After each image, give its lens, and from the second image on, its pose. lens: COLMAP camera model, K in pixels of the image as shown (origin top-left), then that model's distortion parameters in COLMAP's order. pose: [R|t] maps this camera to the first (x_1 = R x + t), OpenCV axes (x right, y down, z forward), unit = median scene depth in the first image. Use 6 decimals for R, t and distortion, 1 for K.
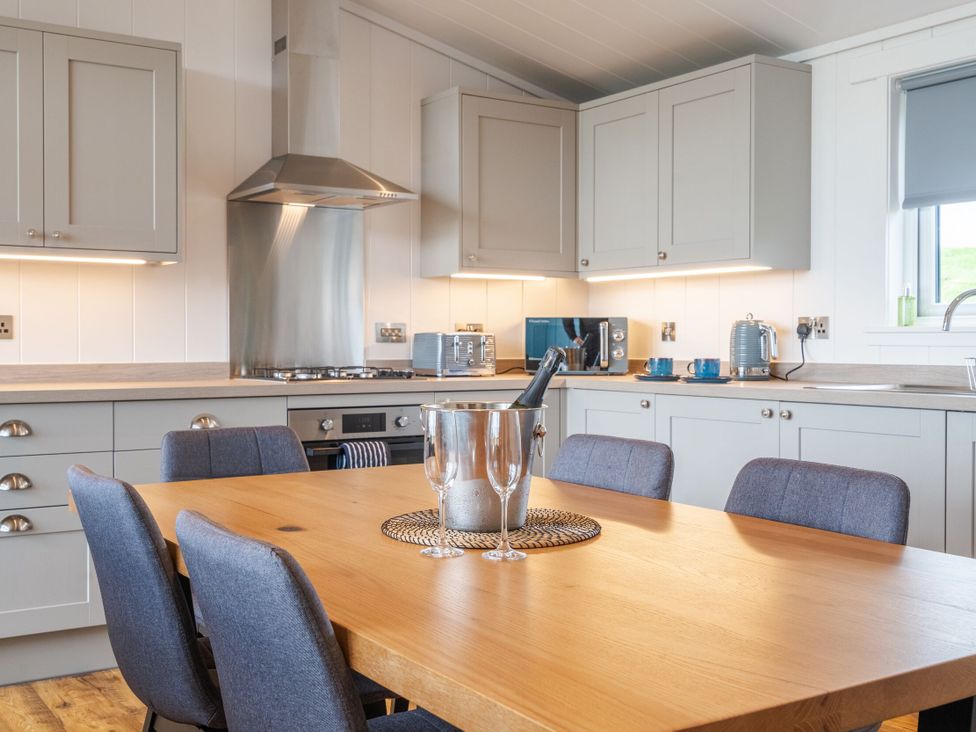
lens RADIAL K [[1087.0, 0, 484.9], [0, 1087.0, 354.0], [0, 0, 1]] dist [-0.005296, 0.007823]
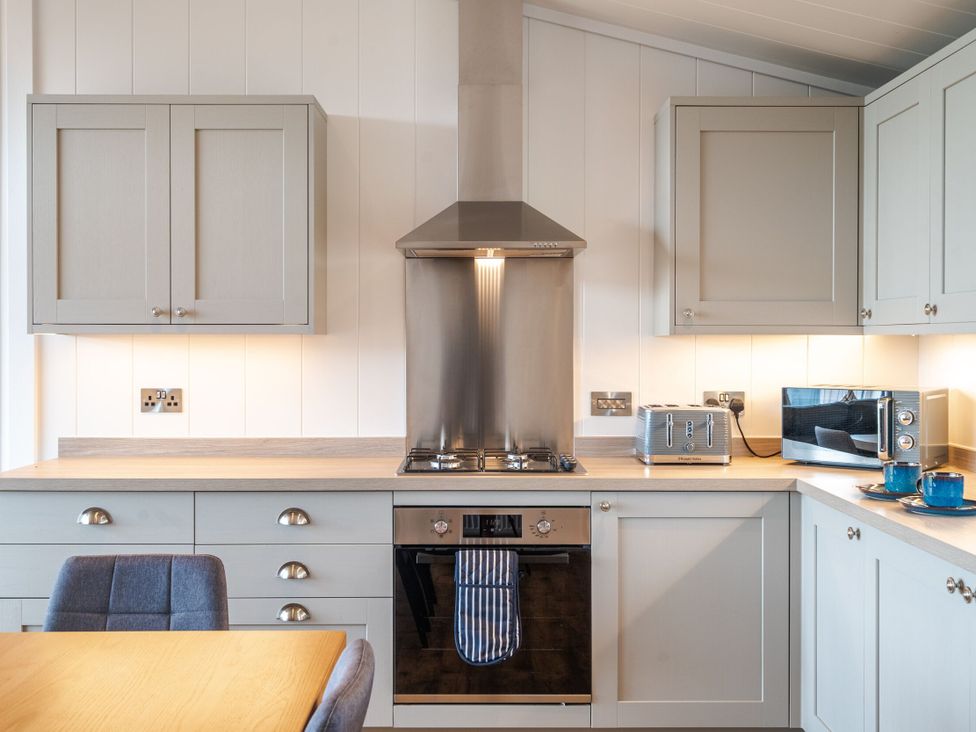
lens RADIAL K [[1087.0, 0, 484.9], [0, 1087.0, 354.0], [0, 0, 1]] dist [-0.005296, 0.007823]
pose [[0.840433, 0.006022, -0.541882, 0.313247], [-0.006555, 0.999978, 0.000946, -0.064501], [0.541876, 0.002757, 0.840454, 0.285866]]
